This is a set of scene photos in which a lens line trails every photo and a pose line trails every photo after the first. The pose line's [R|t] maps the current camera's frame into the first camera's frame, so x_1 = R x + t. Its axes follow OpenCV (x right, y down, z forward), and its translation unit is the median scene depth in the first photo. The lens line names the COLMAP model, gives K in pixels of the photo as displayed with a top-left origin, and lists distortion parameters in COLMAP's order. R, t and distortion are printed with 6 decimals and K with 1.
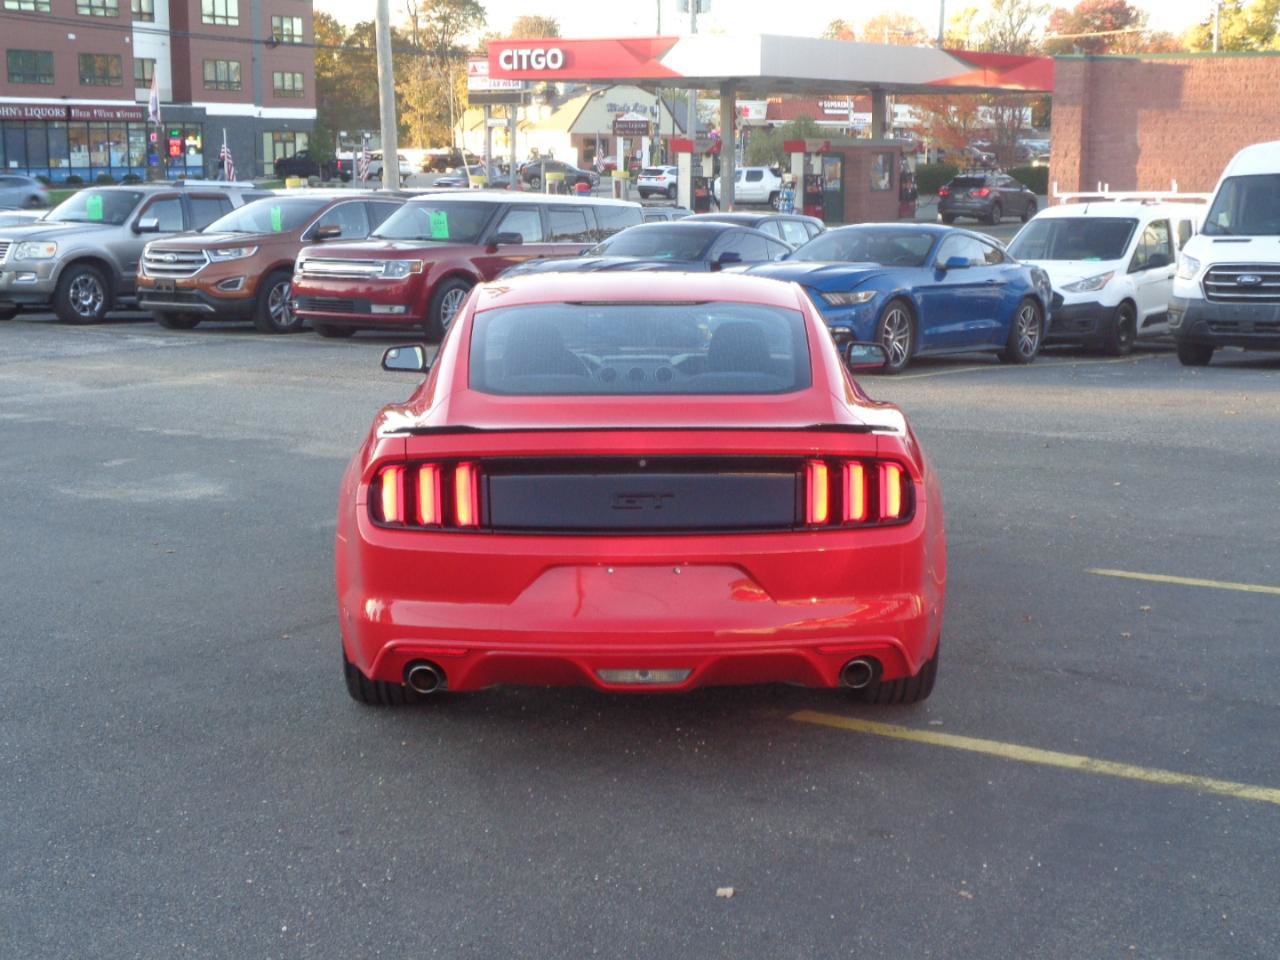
lens RADIAL K [[2062.5, 0, 640.0], [0, 2062.5, 480.0], [0, 0, 1]] dist [0.020784, -0.064343]
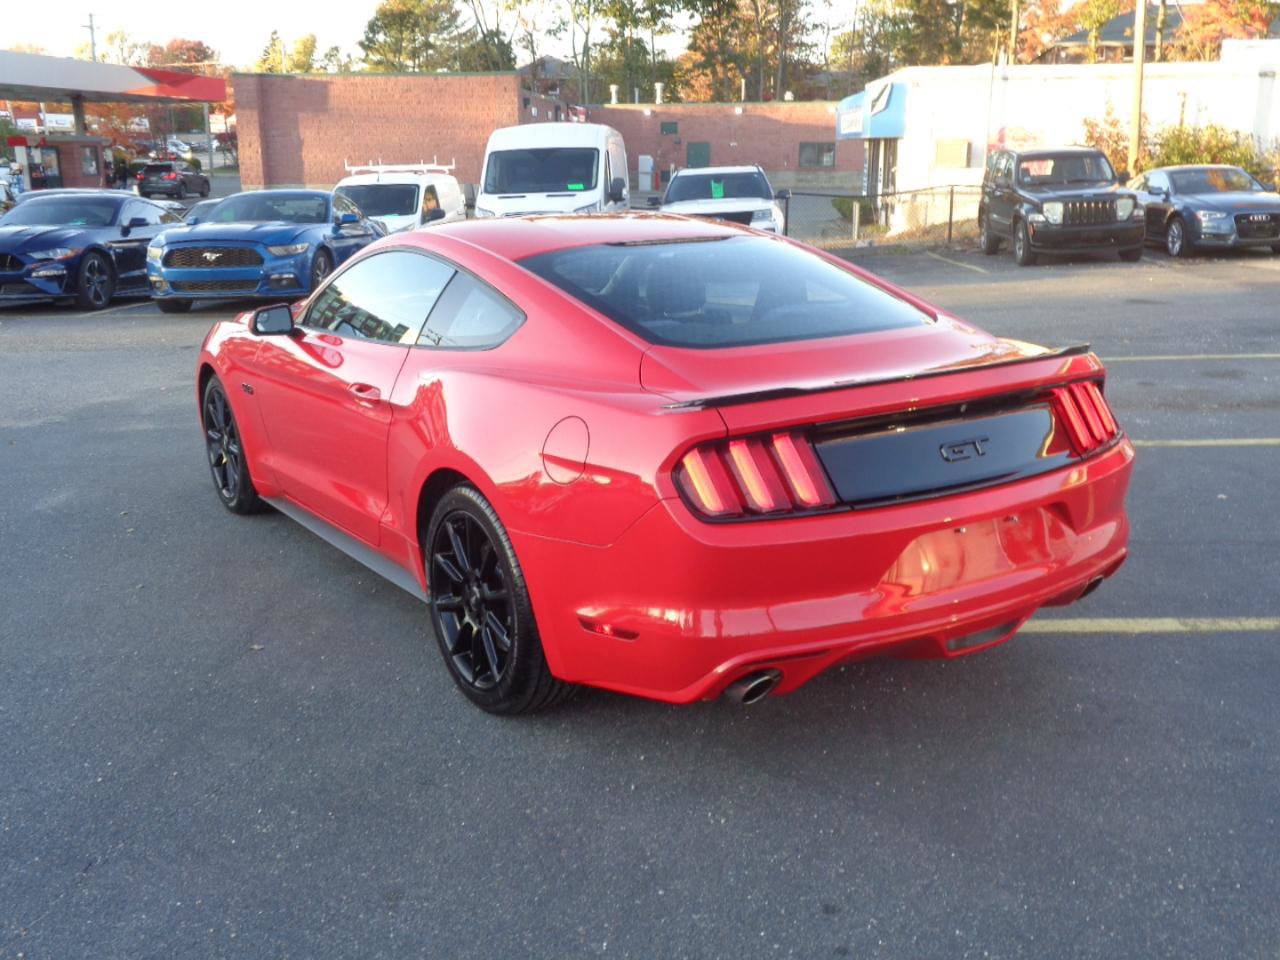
lens RADIAL K [[1292.3, 0, 640.0], [0, 1292.3, 480.0], [0, 0, 1]] dist [0.021295, 0.000893]
pose [[0.832033, -0.146513, 0.535028, -0.119899], [0.098444, 0.988180, 0.117513, -0.016306], [-0.545921, -0.045105, 0.836622, 0.167215]]
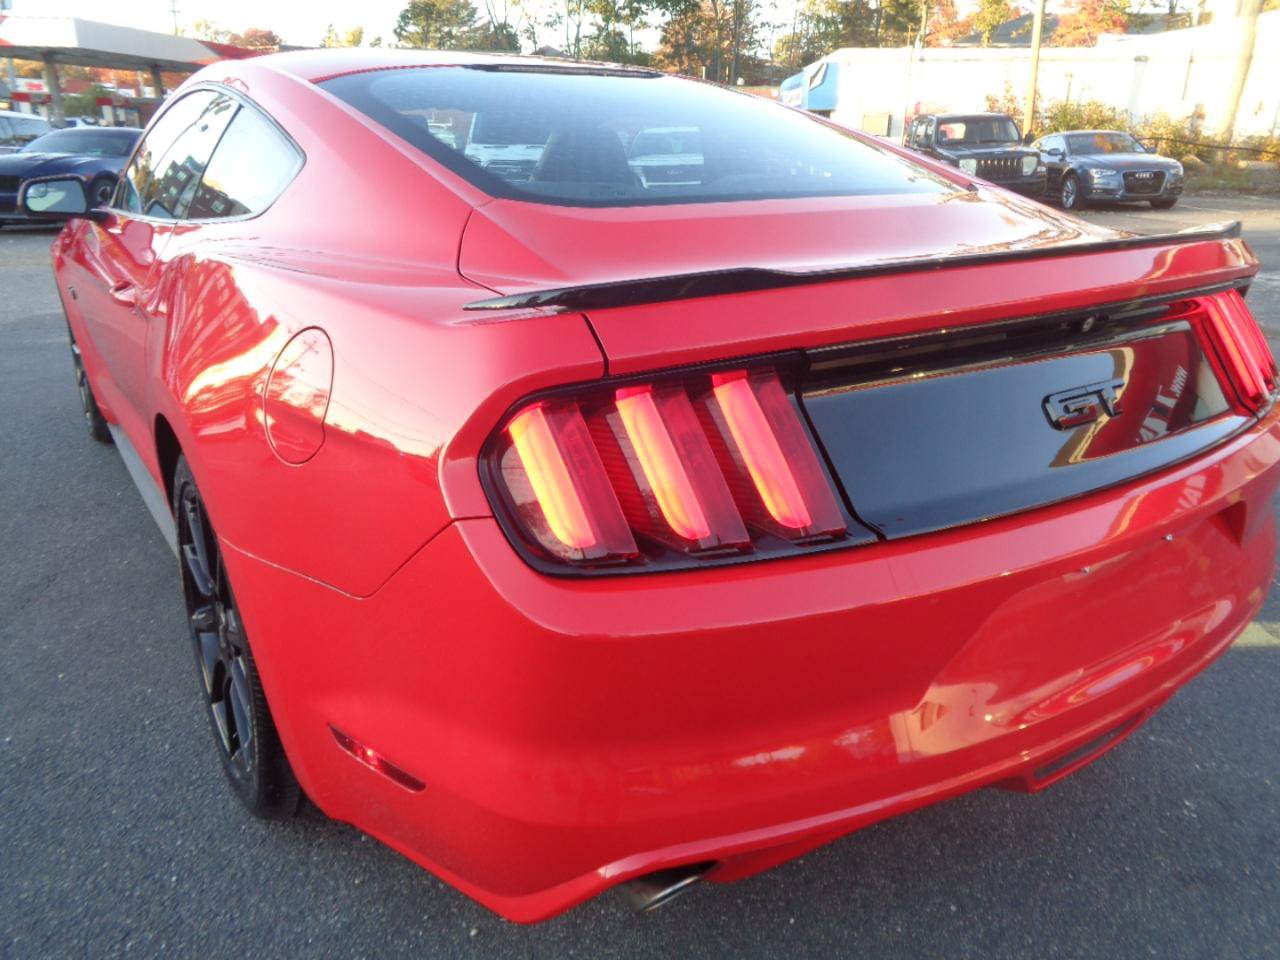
lens RADIAL K [[927.3, 0, 653.5], [0, 927.3, 479.0], [0, 0, 1]] dist [0.058194, 0.000252]
pose [[0.817456, -0.187377, 0.544661, -0.056217], [0.080524, 0.973497, 0.214054, -0.007669], [-0.570335, -0.131122, 0.810880, 0.245856]]
